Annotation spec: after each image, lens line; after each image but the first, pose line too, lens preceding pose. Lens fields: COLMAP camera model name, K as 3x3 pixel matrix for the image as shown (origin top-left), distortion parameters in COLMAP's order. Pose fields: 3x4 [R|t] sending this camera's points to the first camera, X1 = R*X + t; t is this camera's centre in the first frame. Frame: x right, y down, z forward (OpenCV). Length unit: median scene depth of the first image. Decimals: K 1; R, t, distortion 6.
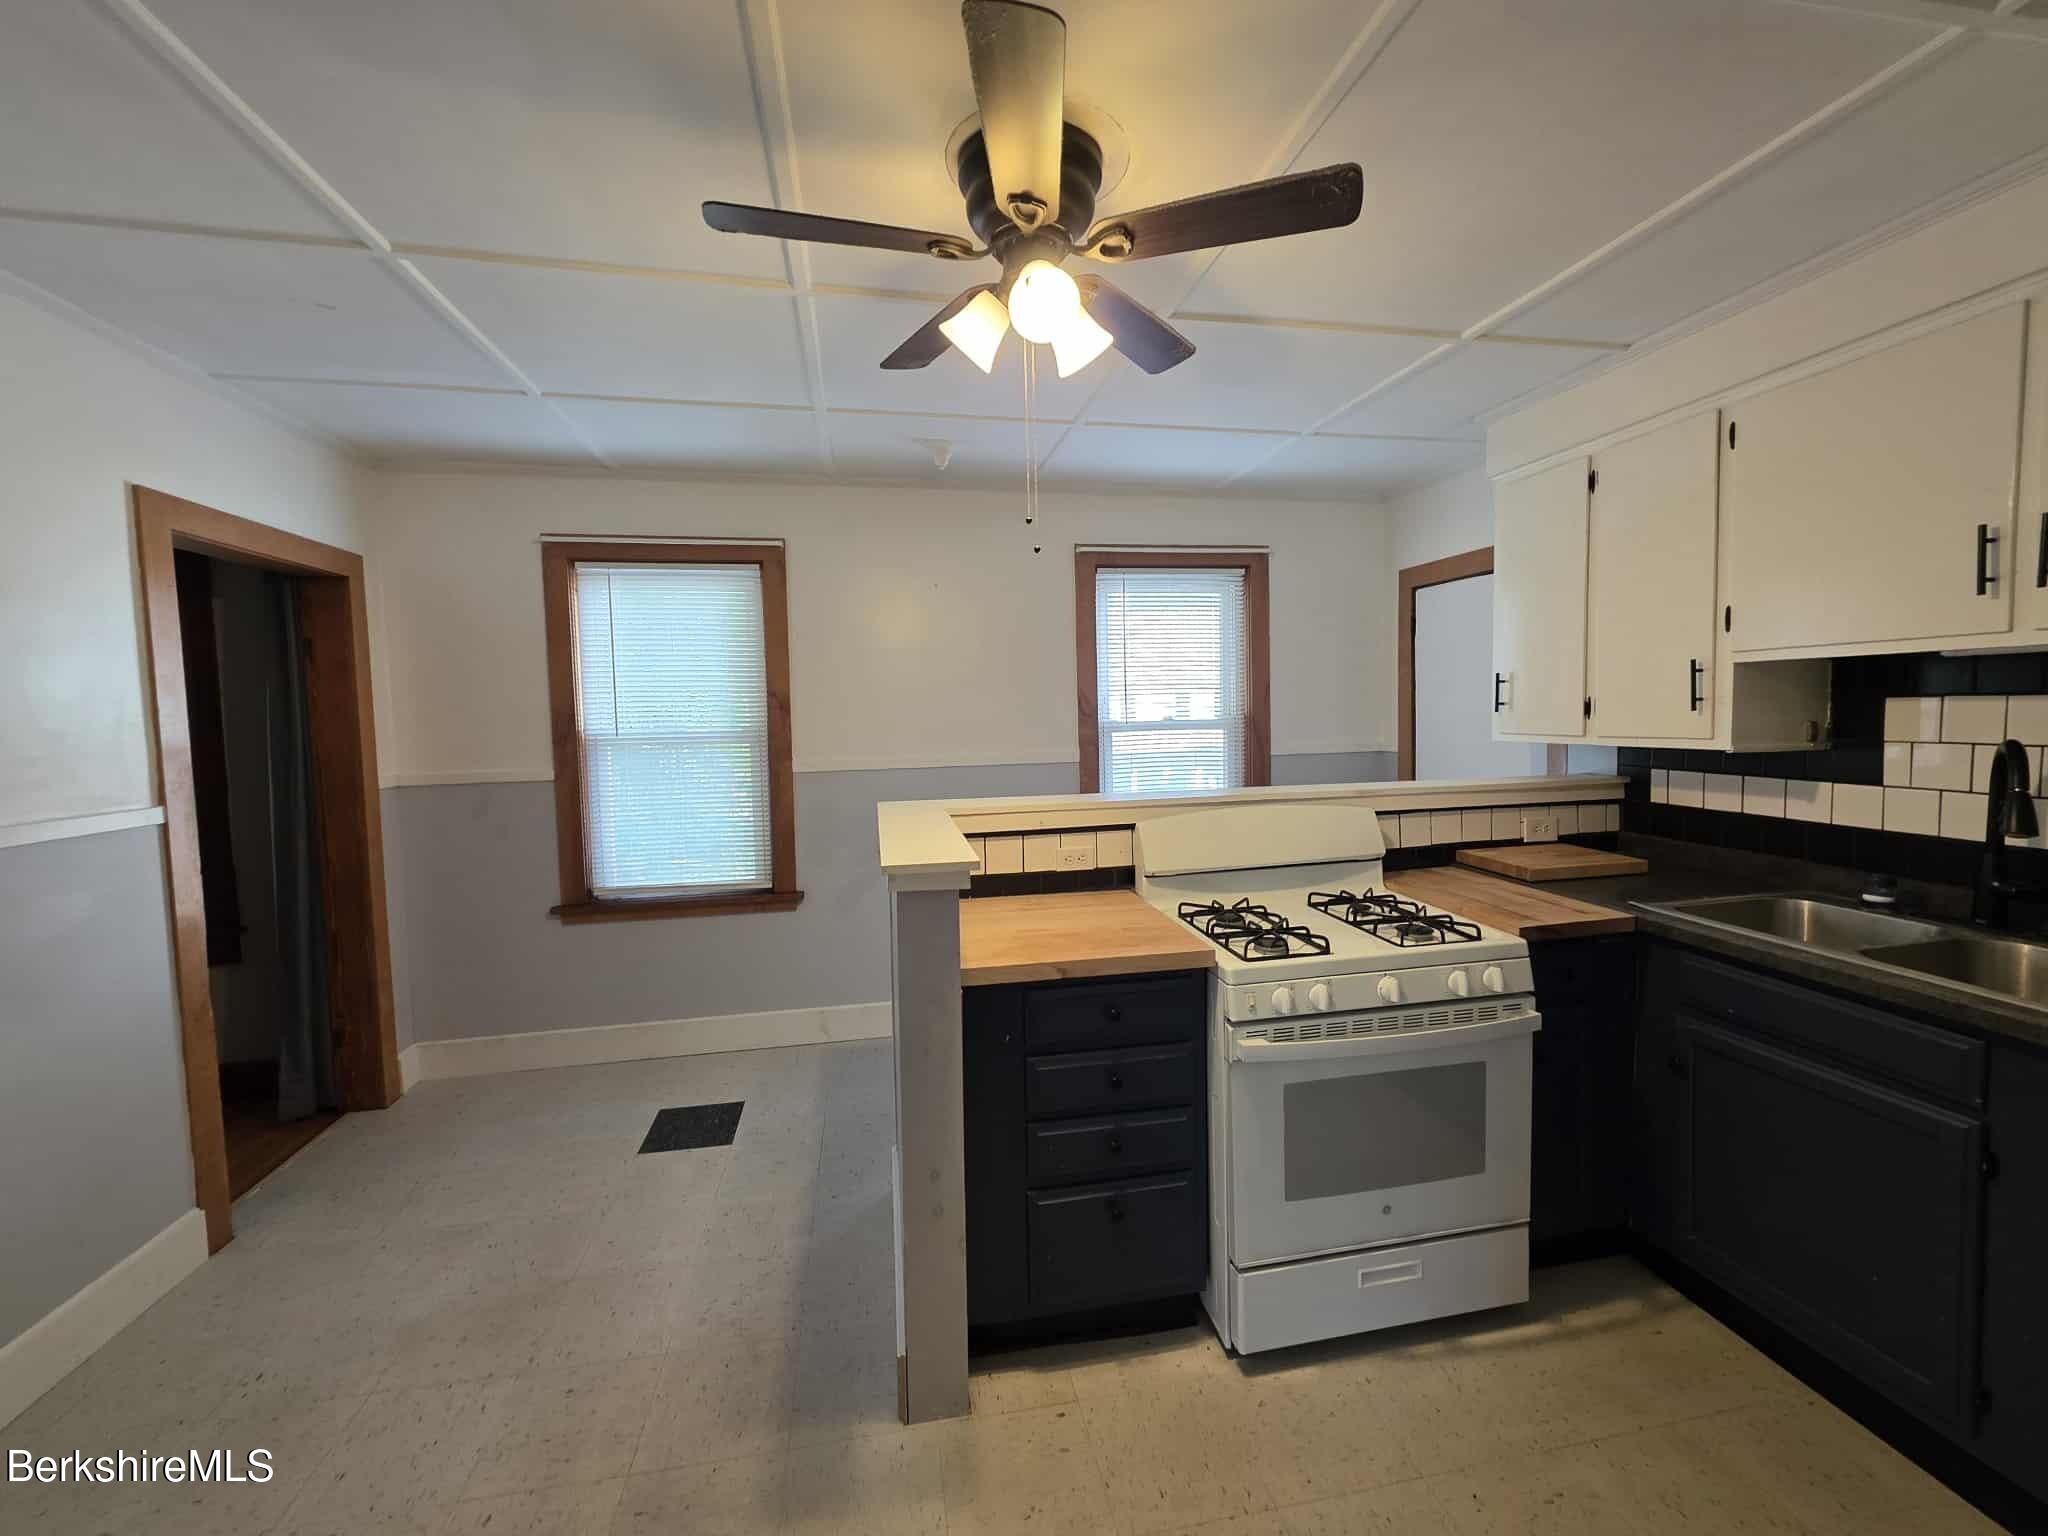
lens RADIAL K [[818.0, 0, 1018.3], [0, 818.0, 759.8], [0, 0, 1]] dist [0.006766, -0.000135]
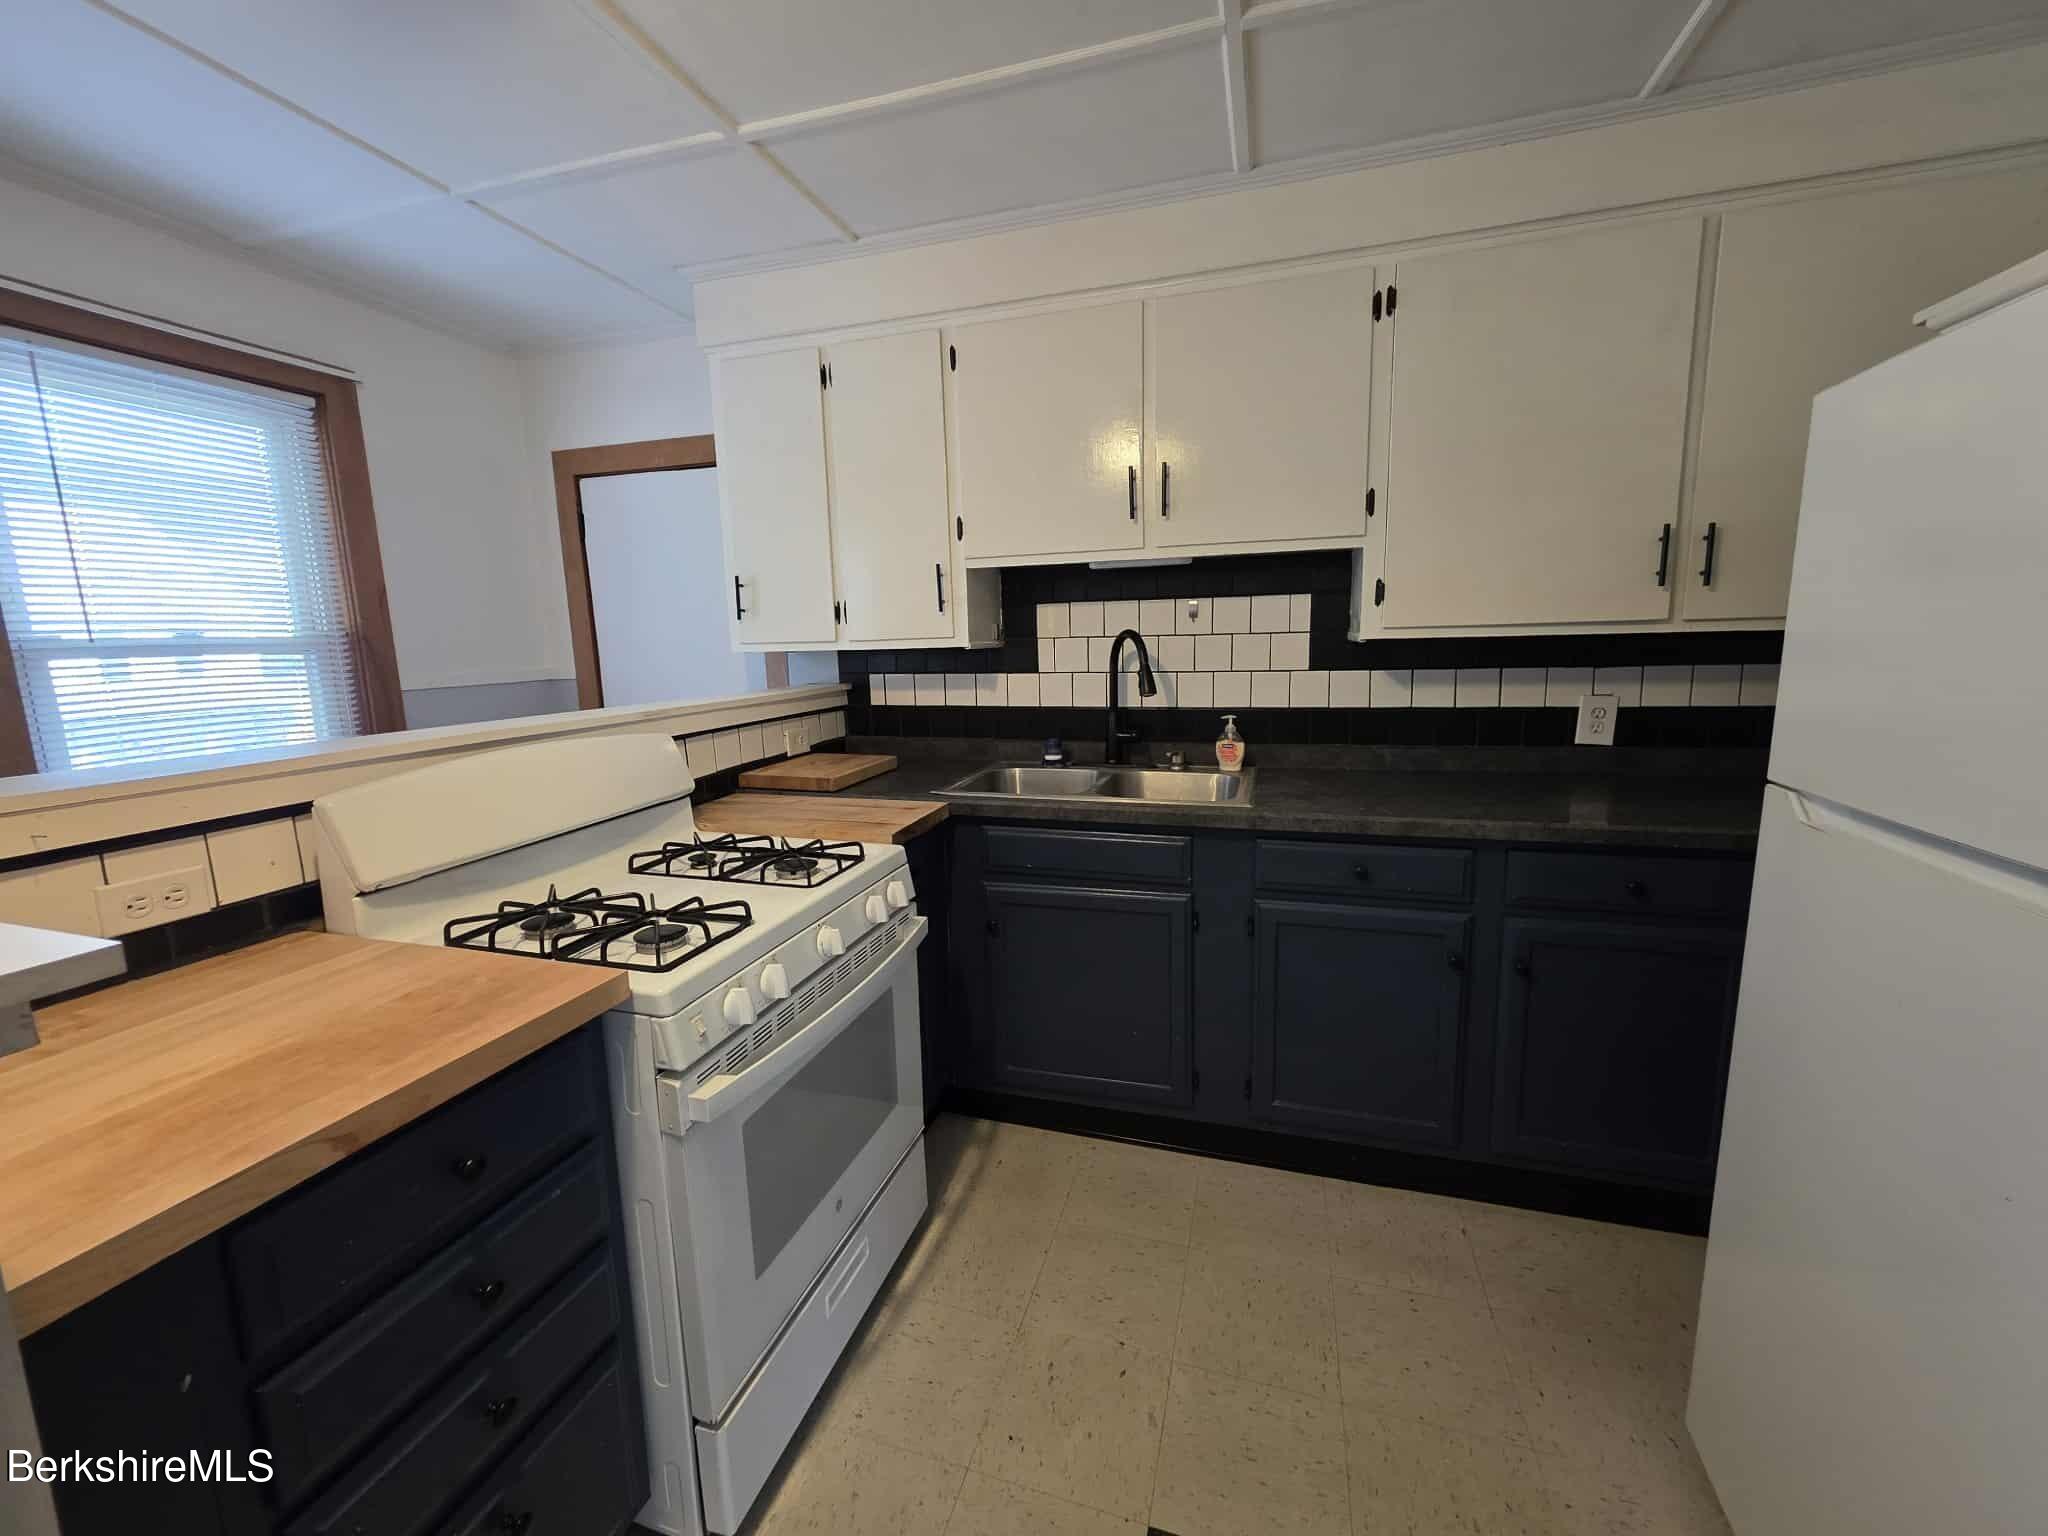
lens RADIAL K [[818.0, 0, 1018.3], [0, 818.0, 759.8], [0, 0, 1]] dist [0.006766, -0.000135]
pose [[0.466392, -0.122731, 0.876023, -0.112791], [0.069090, 0.992357, 0.102246, 0.032083], [-0.881876, 0.012838, 0.471306, 0.395200]]
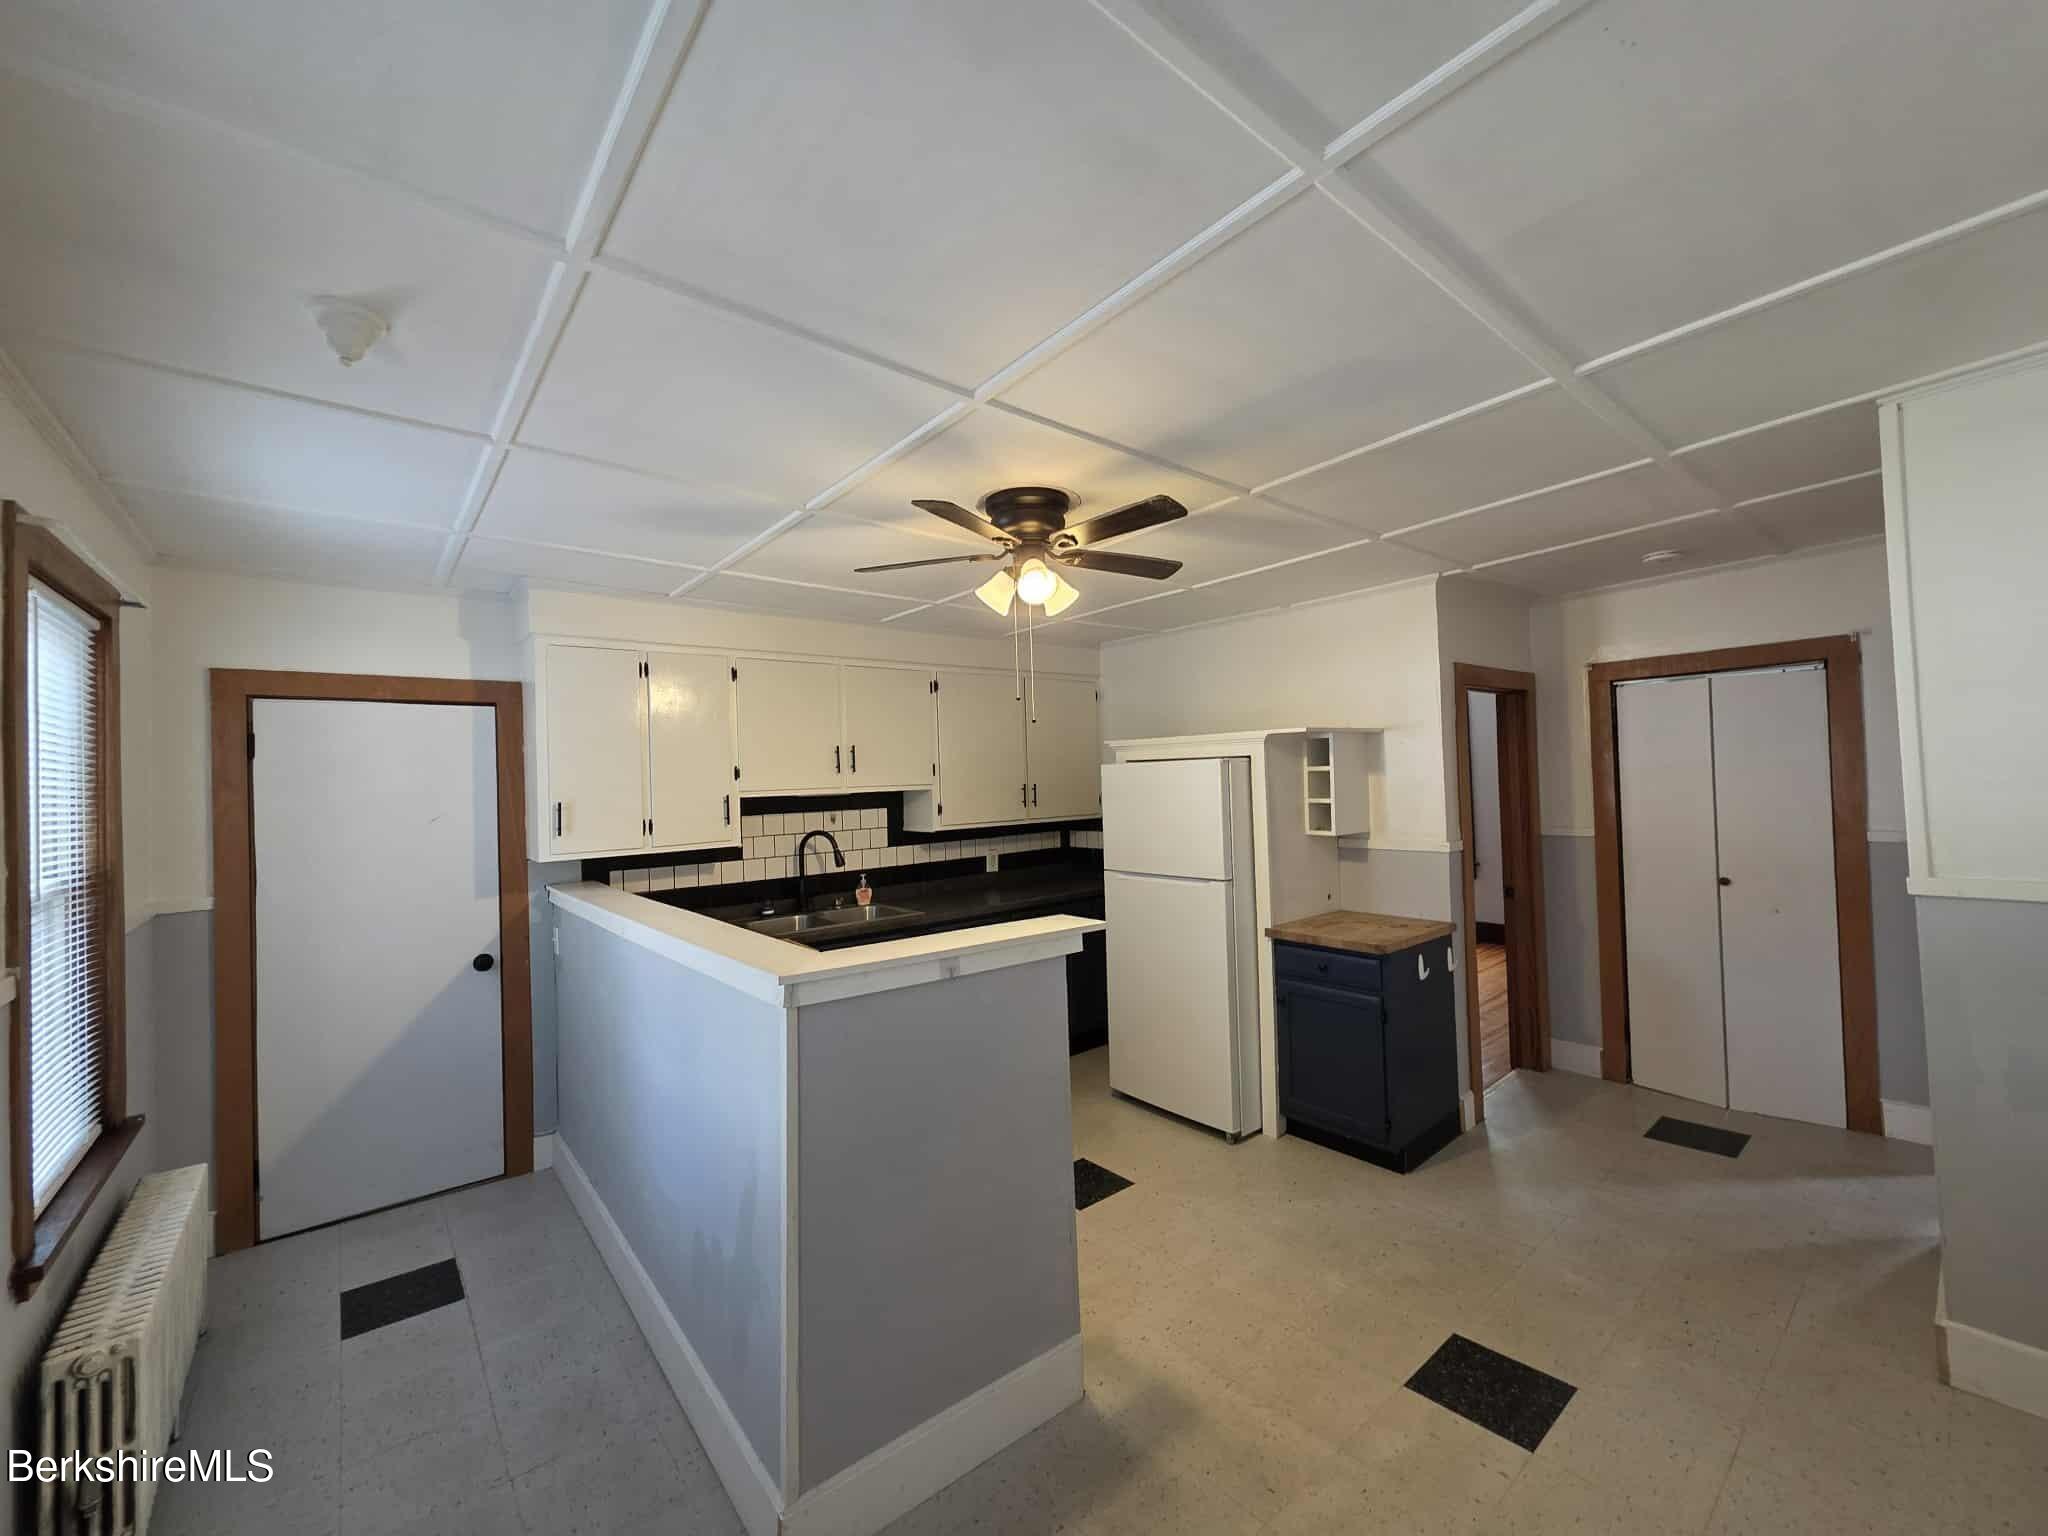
lens RADIAL K [[818.0, 0, 1018.3], [0, 818.0, 759.8], [0, 0, 1]] dist [0.006766, -0.000135]
pose [[-0.478691, 0.060519, 0.875895, -0.982925], [0.098668, 0.995010, -0.014825, -0.109149], [-0.872421, 0.079326, -0.482274, 1.285761]]
